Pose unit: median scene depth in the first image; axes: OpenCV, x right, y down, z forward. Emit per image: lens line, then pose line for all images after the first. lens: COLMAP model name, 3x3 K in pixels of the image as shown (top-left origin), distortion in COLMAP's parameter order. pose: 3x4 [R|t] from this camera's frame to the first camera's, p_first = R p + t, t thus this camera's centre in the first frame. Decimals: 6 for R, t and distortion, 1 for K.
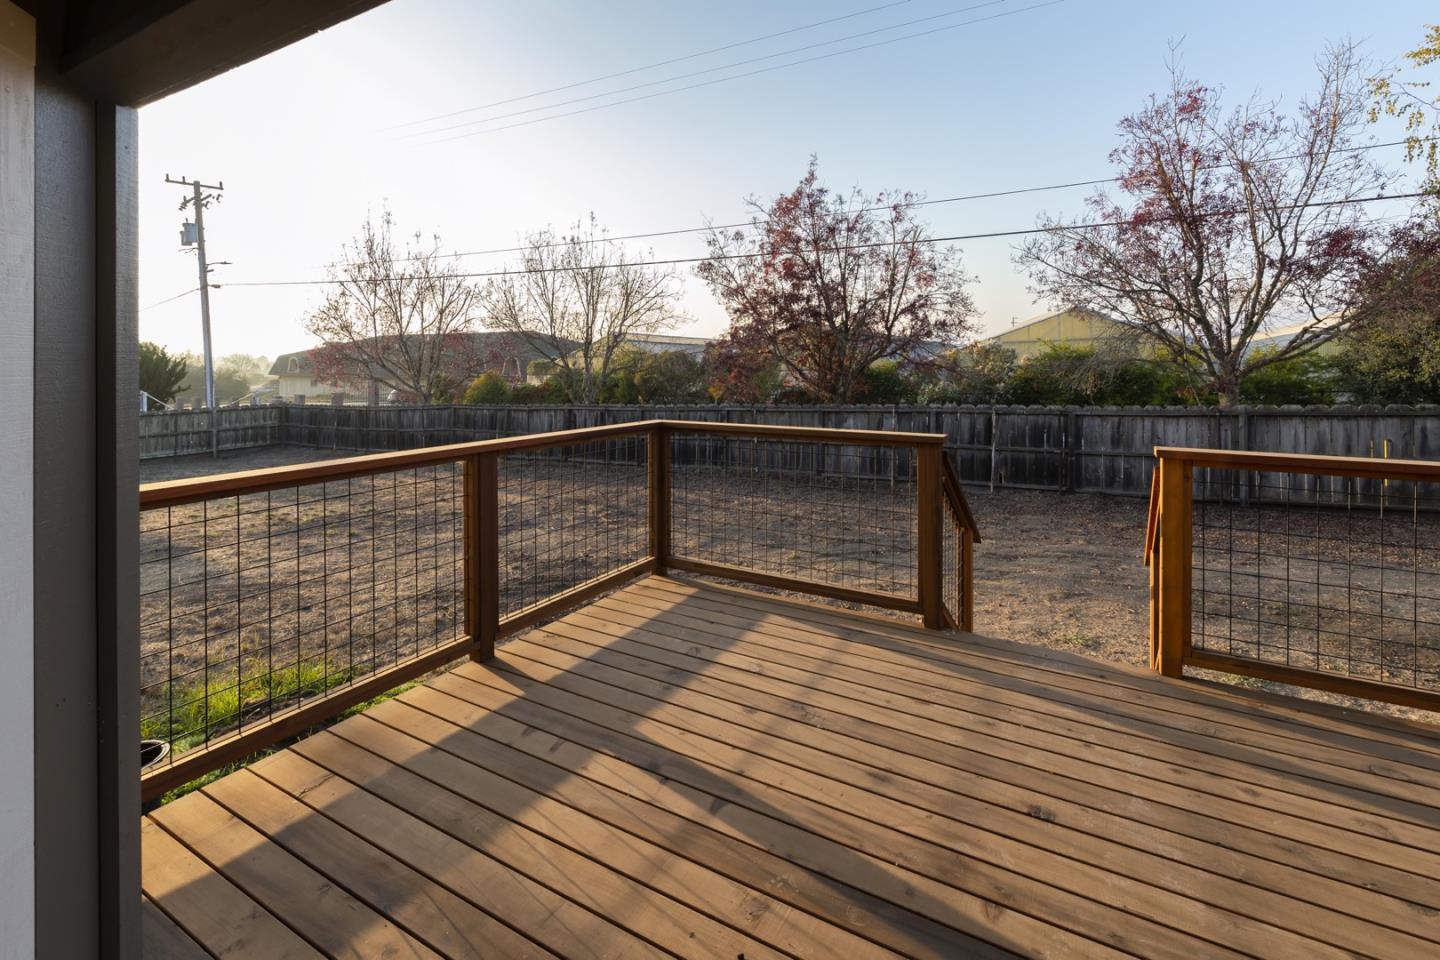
lens RADIAL K [[662.1, 0, 717.3], [0, 662.1, 365.8], [0, 0, 1]] dist [-0.002405, -0.000775]
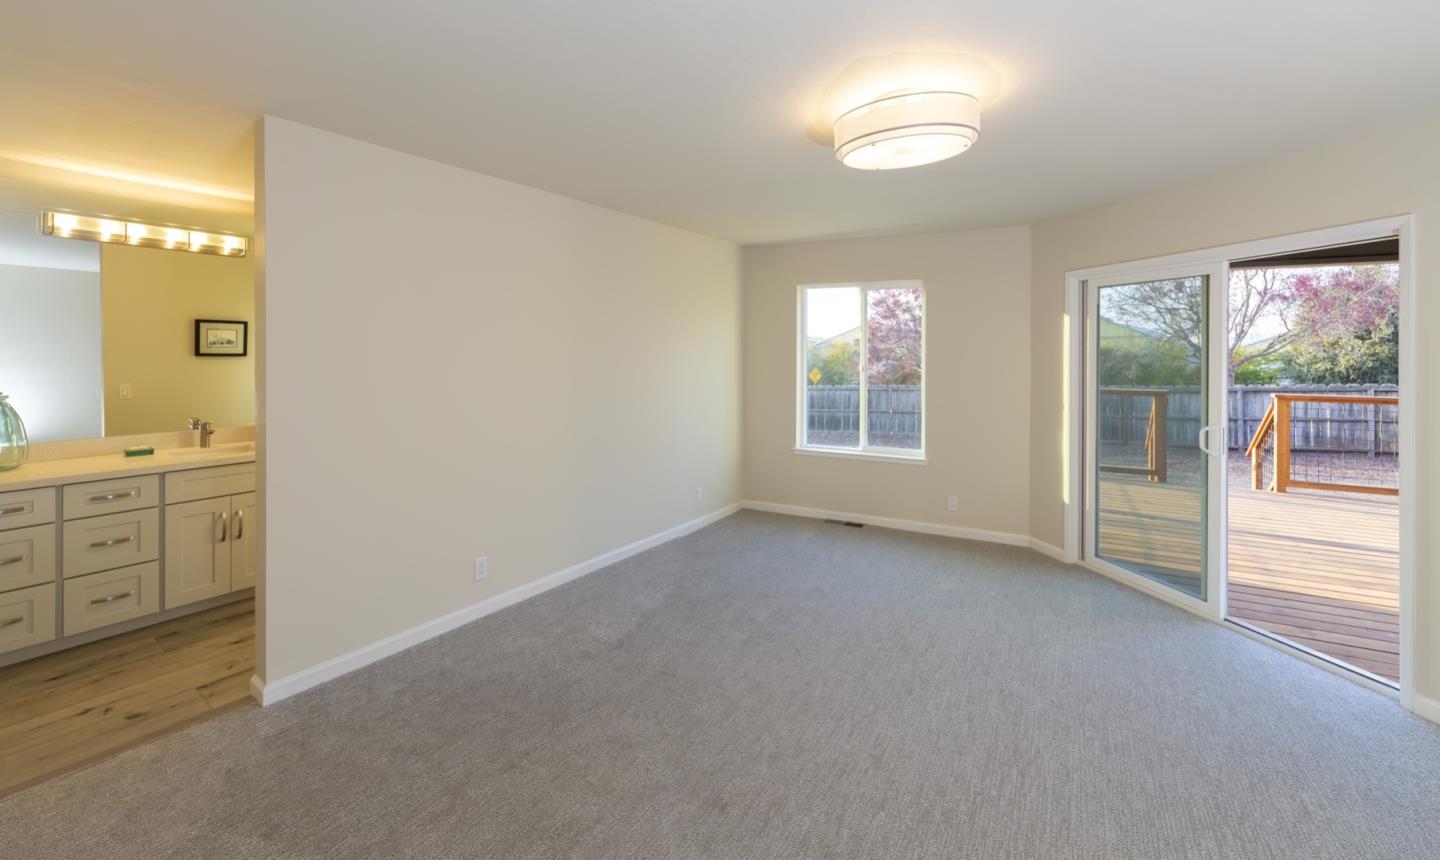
lens RADIAL K [[641.6, 0, 724.7], [0, 641.6, 358.2], [0, 0, 1]] dist [-0.000985, 0.000165]
pose [[0.996899, 0.005027, 0.078530, -0.364465], [-0.005120, 0.999986, 0.000985, 0.001869], [-0.078524, -0.001384, 0.996911, -0.276255]]
